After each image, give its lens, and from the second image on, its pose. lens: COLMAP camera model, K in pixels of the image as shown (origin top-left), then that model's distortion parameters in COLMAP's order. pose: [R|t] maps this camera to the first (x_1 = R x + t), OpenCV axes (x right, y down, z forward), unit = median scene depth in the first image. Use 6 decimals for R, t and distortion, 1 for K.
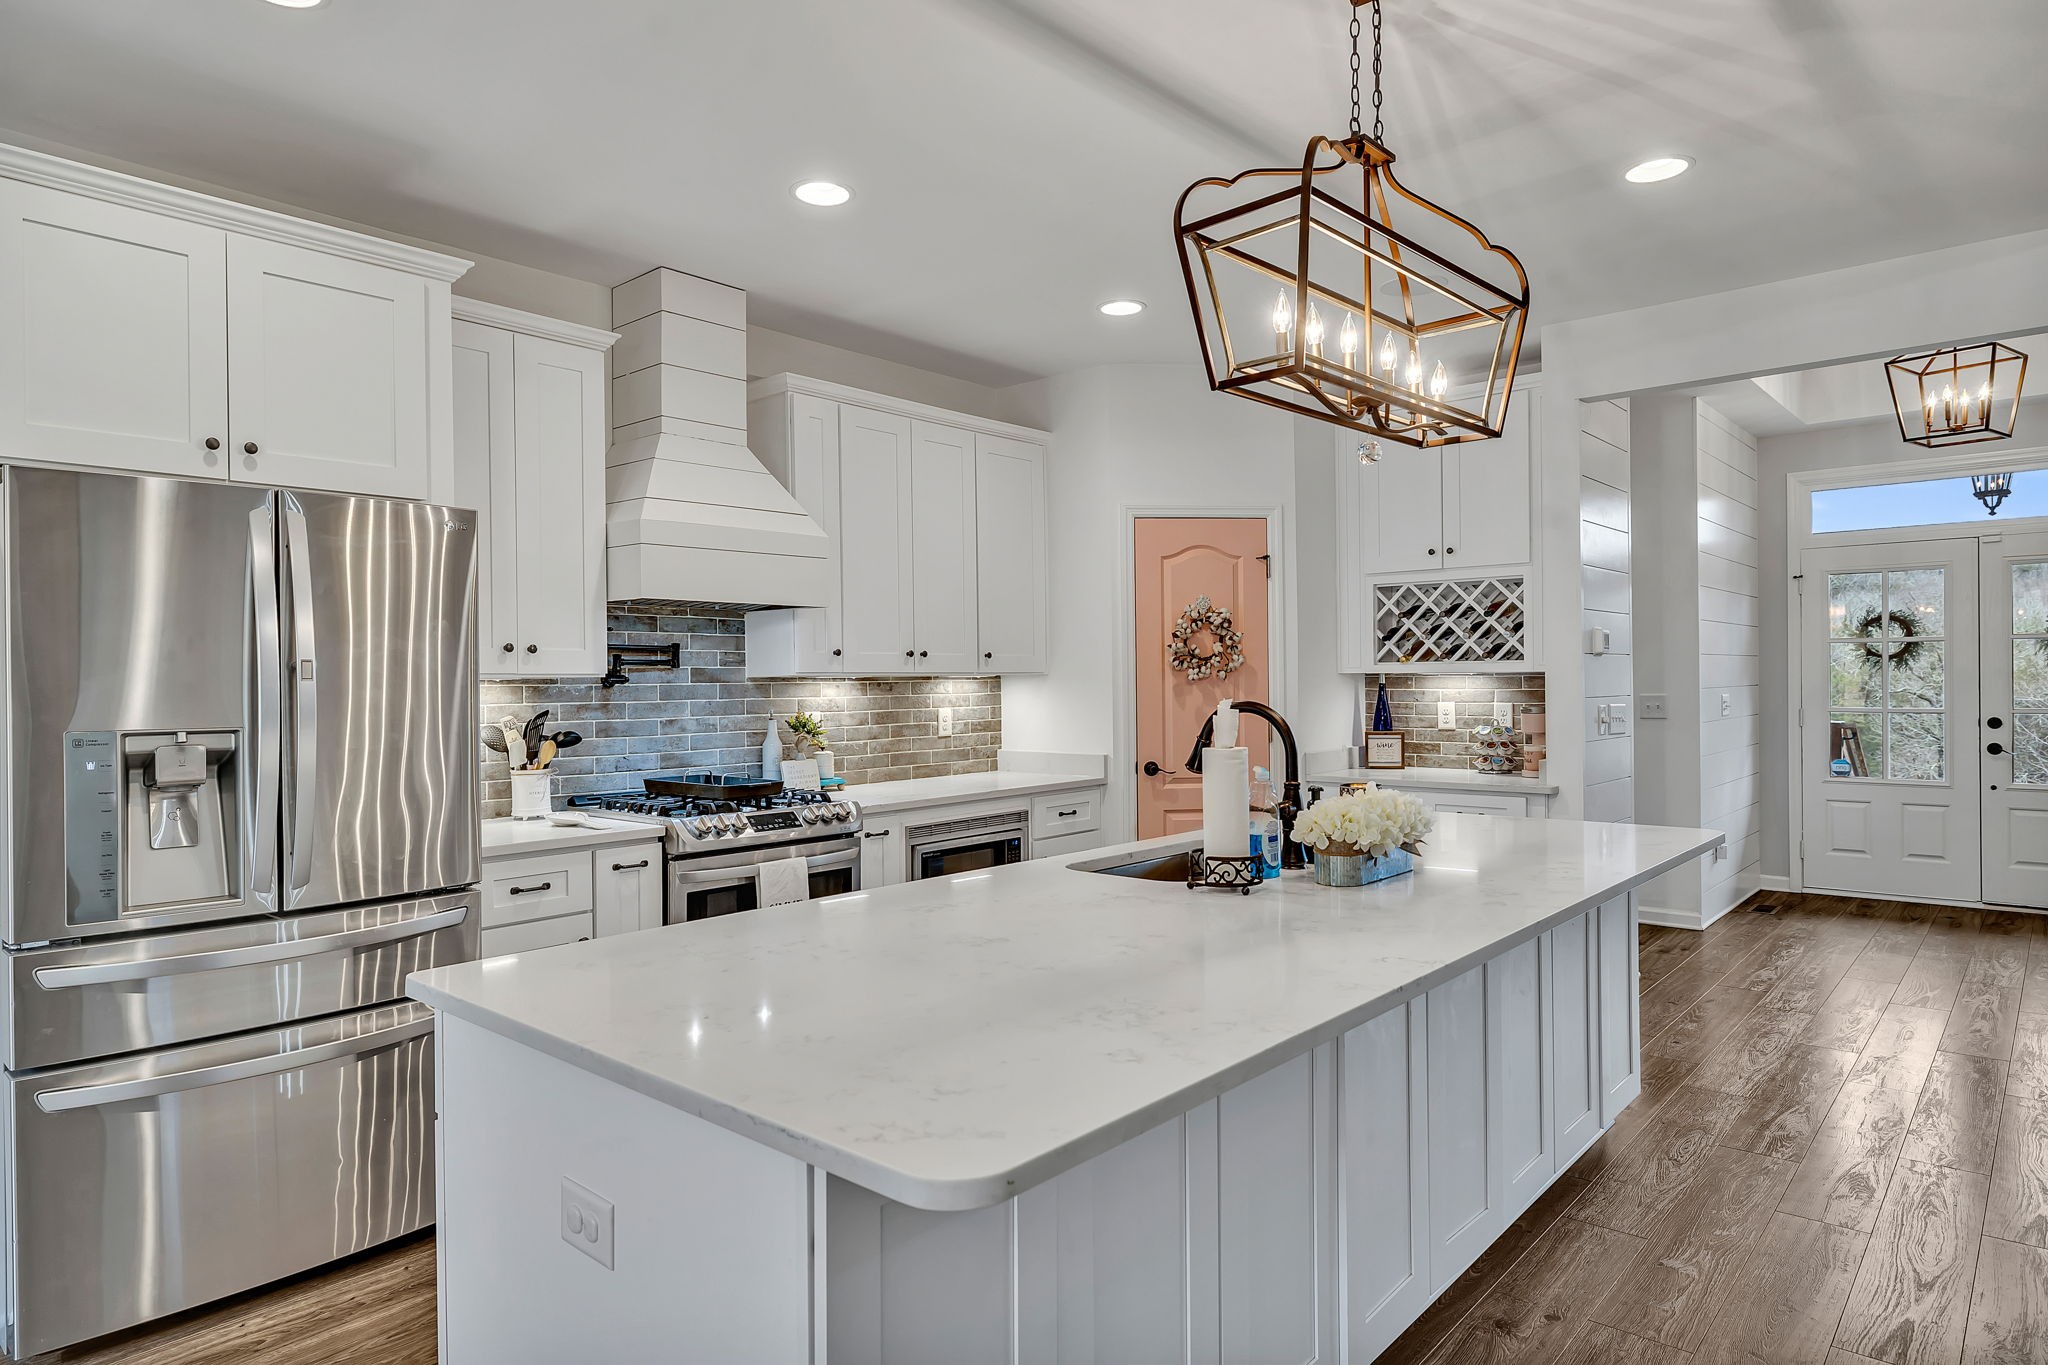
lens RADIAL K [[1178.7, 0, 1020.1], [0, 1178.7, 691.8], [0, 0, 1]] dist [-0.004645, -0.001886]
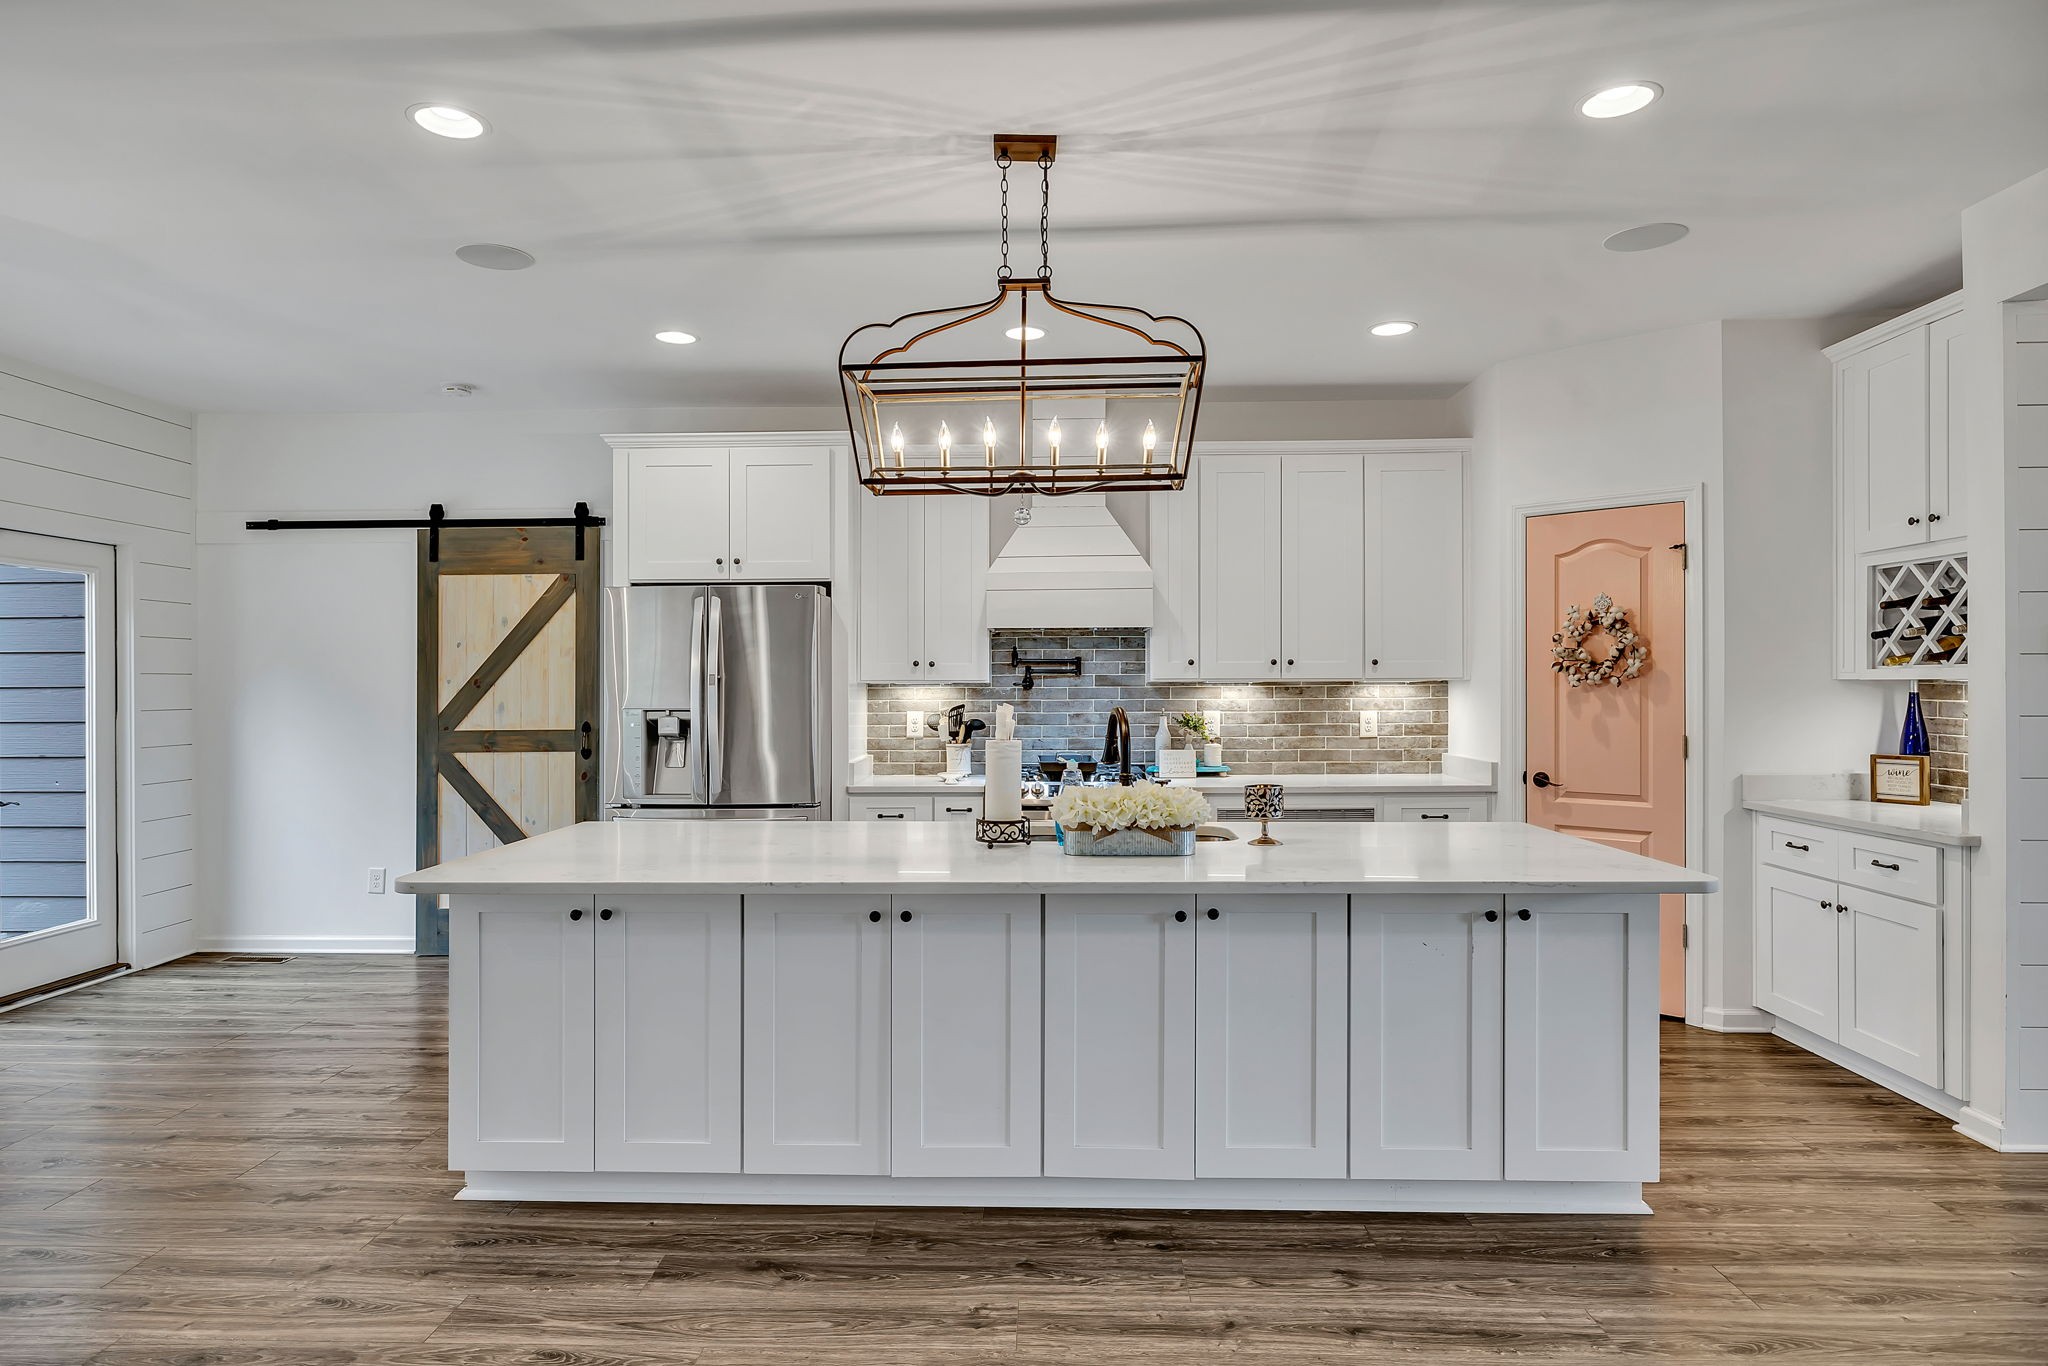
lens RADIAL K [[1178.7, 0, 1020.1], [0, 1178.7, 692.3], [0, 0, 1]] dist [-0.004645, -0.001886]
pose [[0.643485, 0.011095, -0.765378, 0.584827], [-0.009422, 0.999934, 0.006574, -0.007611], [0.765400, 0.002981, 0.643548, 0.070794]]
